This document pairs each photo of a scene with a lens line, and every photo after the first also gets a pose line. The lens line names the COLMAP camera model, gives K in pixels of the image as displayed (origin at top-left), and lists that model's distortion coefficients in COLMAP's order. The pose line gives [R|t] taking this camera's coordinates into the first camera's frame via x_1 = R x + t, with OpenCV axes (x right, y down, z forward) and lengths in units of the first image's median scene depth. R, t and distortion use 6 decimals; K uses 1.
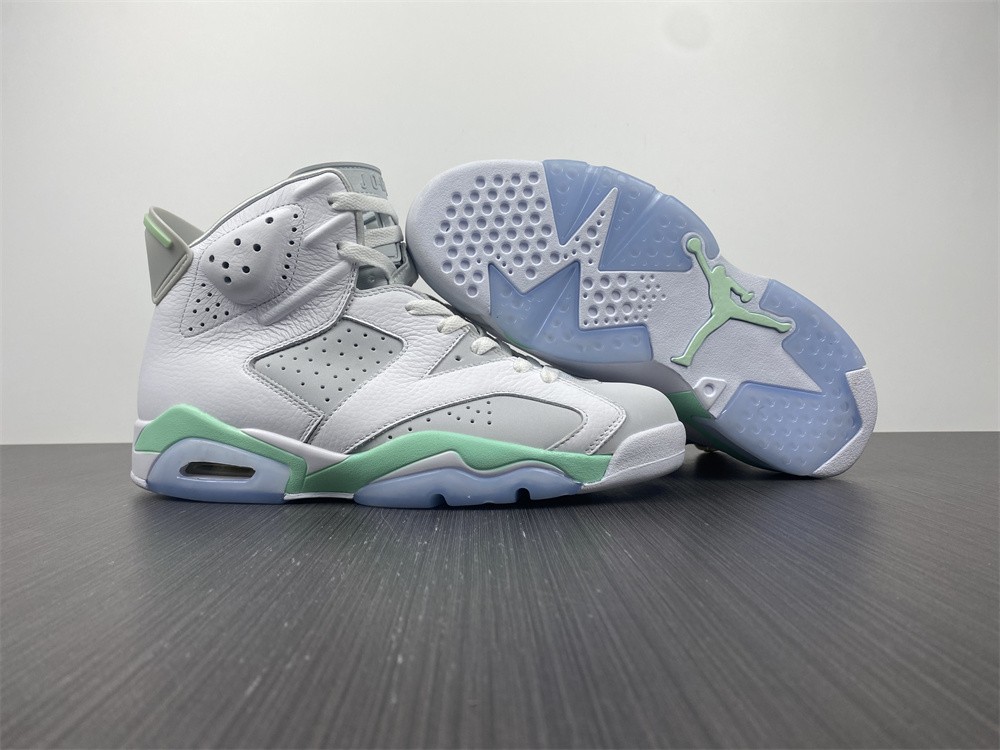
lens RADIAL K [[745.8, 0, 502.4], [0, 745.8, 373.2], [0, 0, 1]] dist [0.000710, -0.005053]
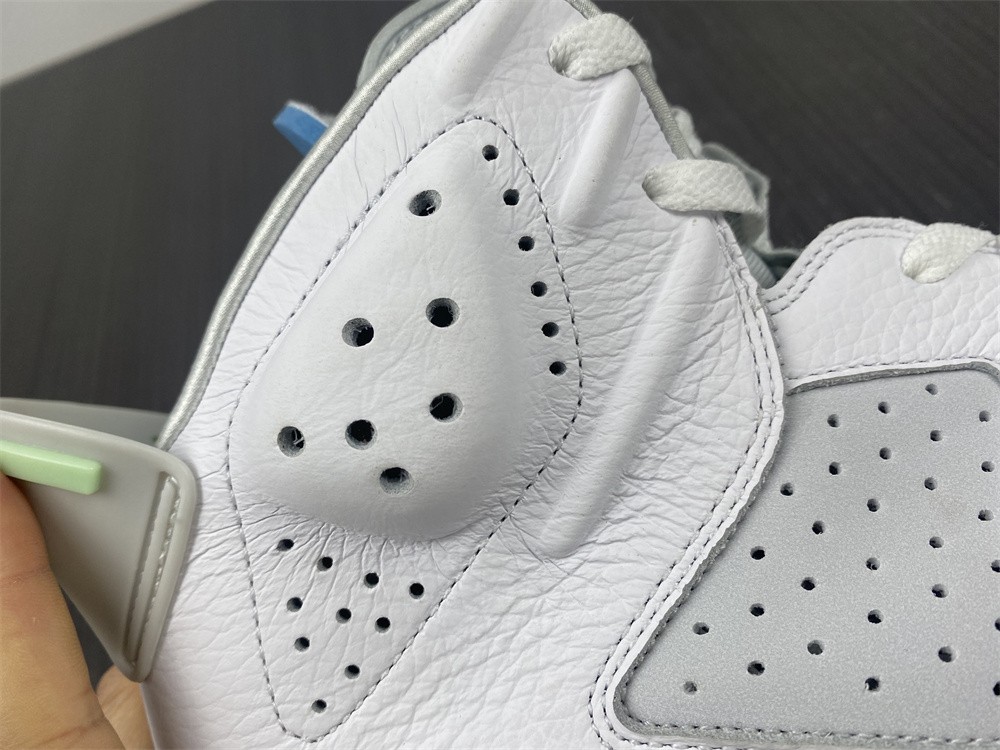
lens RADIAL K [[745.8, 0, 495.4], [0, 745.8, 373.1], [0, 0, 1]] dist [0.000710, -0.005053]
pose [[0.862324, -0.489574, 0.129287, -0.373732], [0.498155, 0.866006, -0.043293, -0.135684], [-0.090768, 0.101738, 0.990662, 0.783638]]
